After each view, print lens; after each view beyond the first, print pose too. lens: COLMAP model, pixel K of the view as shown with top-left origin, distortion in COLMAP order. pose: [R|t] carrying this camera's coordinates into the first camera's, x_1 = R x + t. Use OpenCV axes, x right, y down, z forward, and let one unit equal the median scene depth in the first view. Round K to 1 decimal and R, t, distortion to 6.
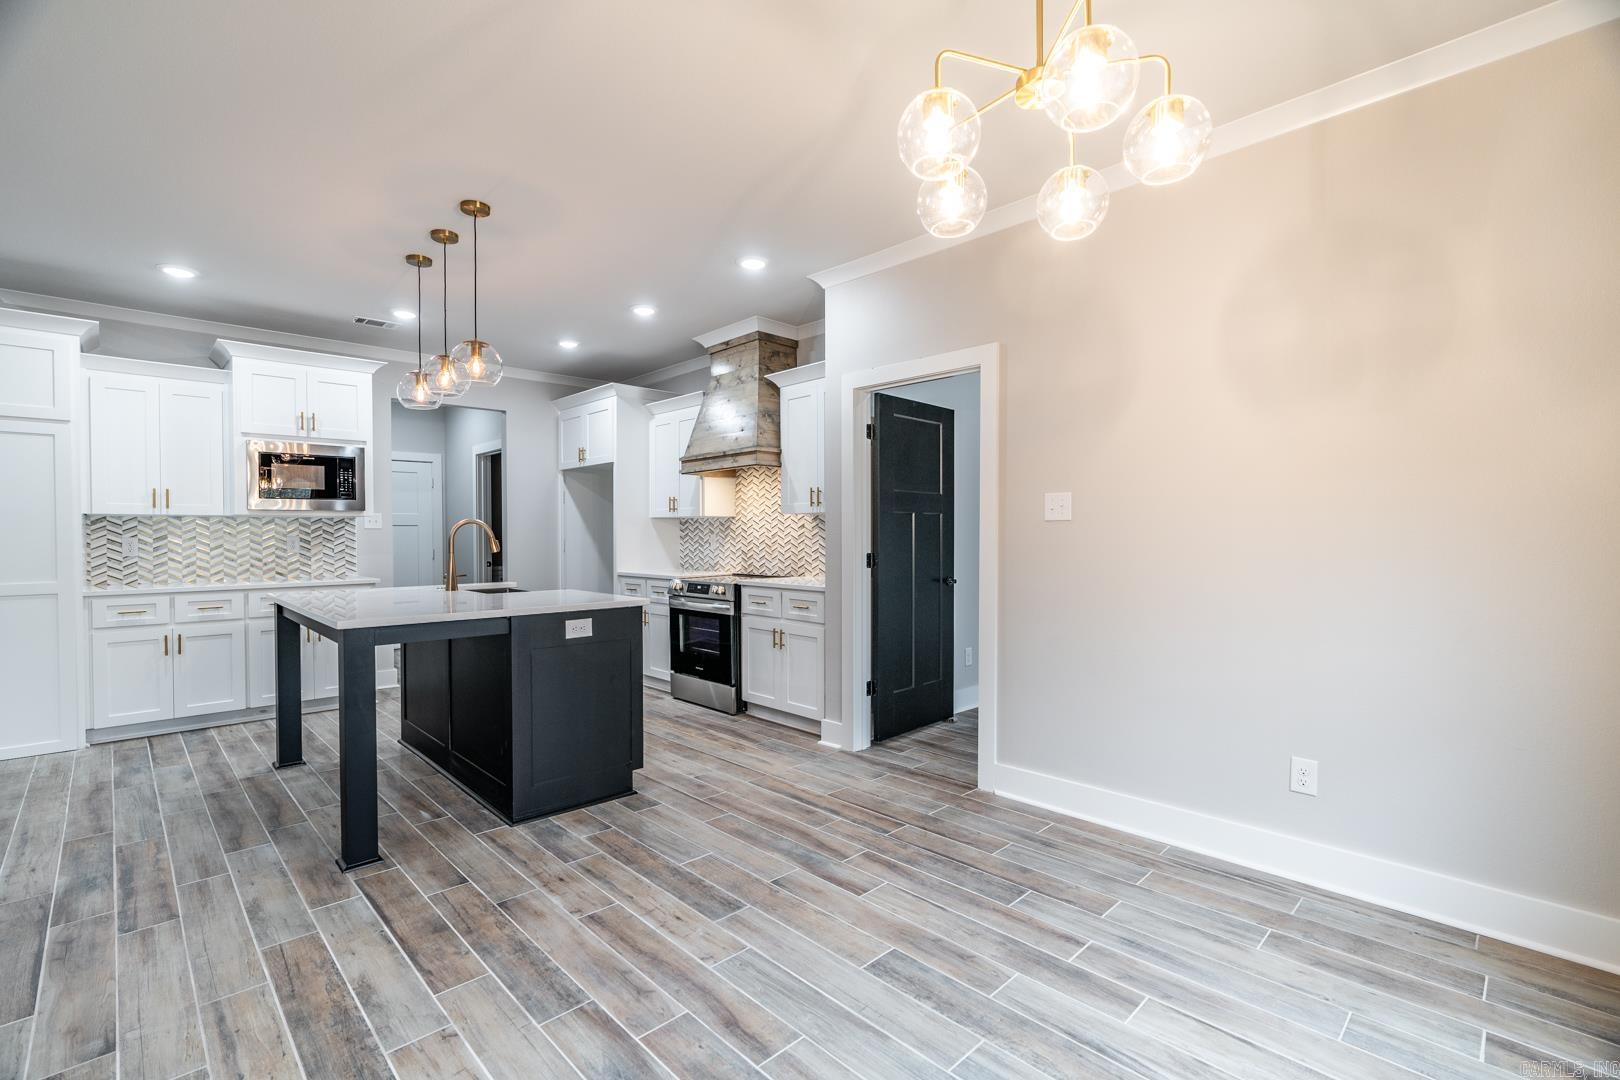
lens RADIAL K [[743.8, 0, 817.0], [0, 743.8, 538.3], [0, 0, 1]] dist [-0.002626, 0.000556]
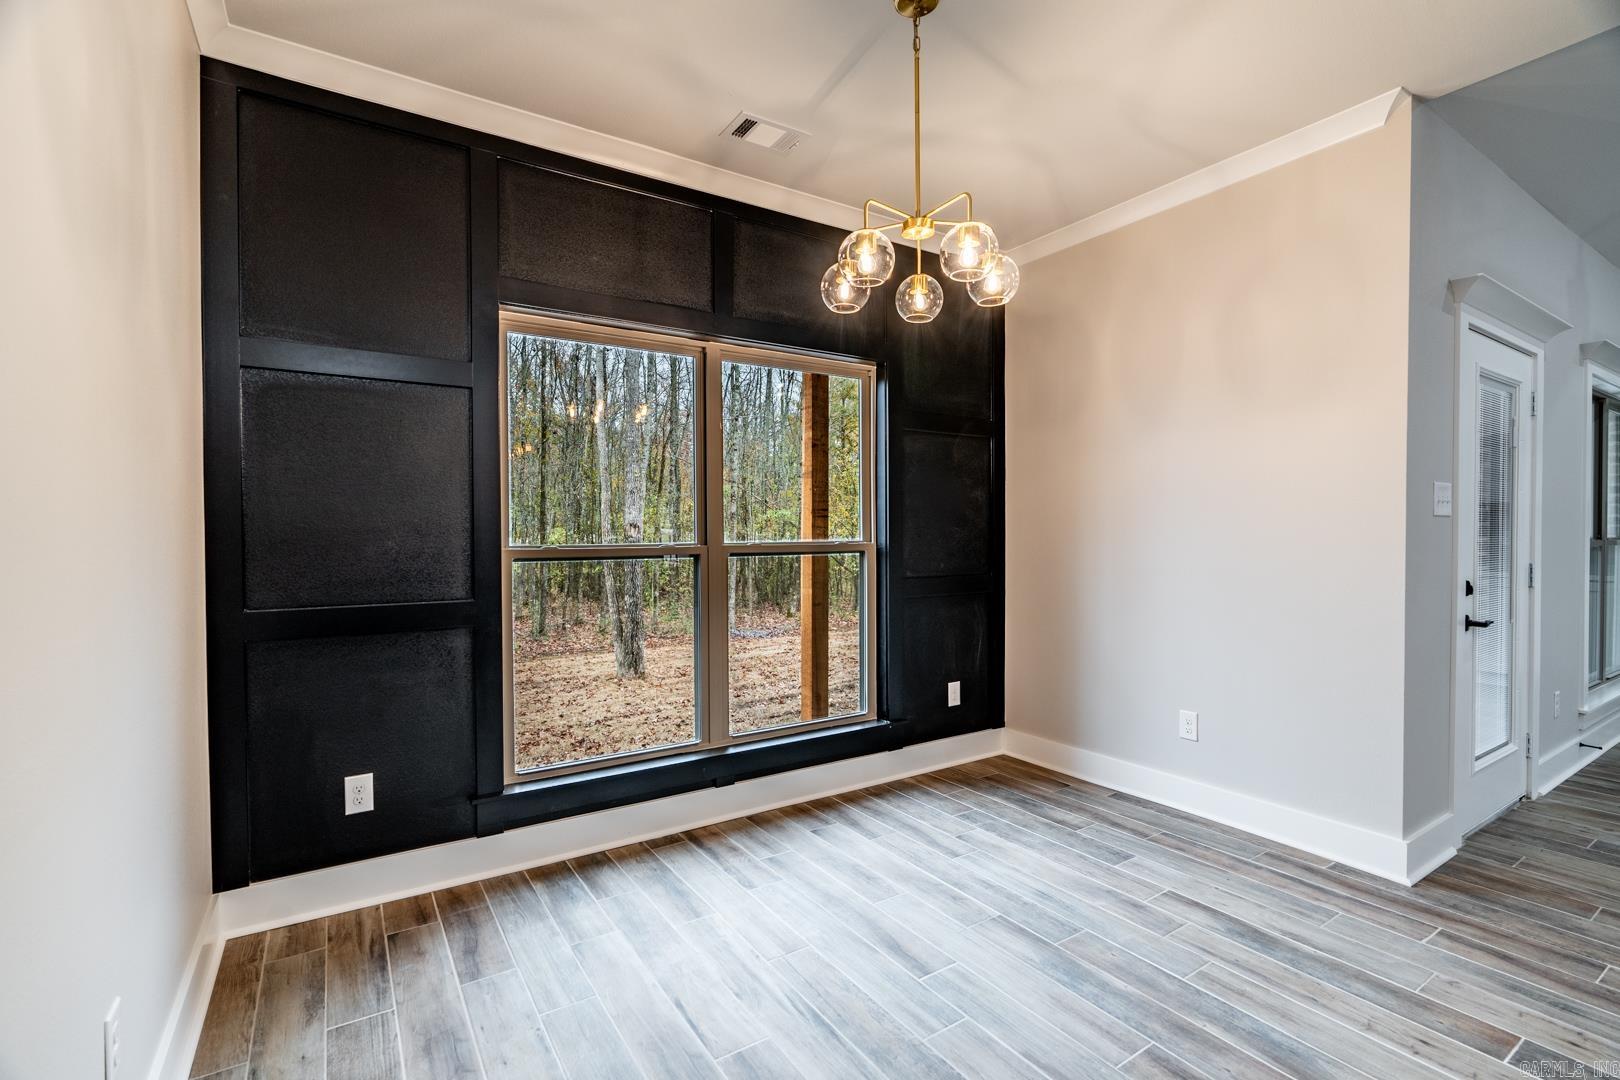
lens RADIAL K [[743.8, 0, 815.4], [0, 743.8, 540.5], [0, 0, 1]] dist [-0.002626, 0.000556]
pose [[-0.982014, 0.001493, 0.188801, 0.176763], [0.004537, 0.999867, 0.015689, -0.010394], [-0.188752, 0.016263, -0.981890, 1.980671]]
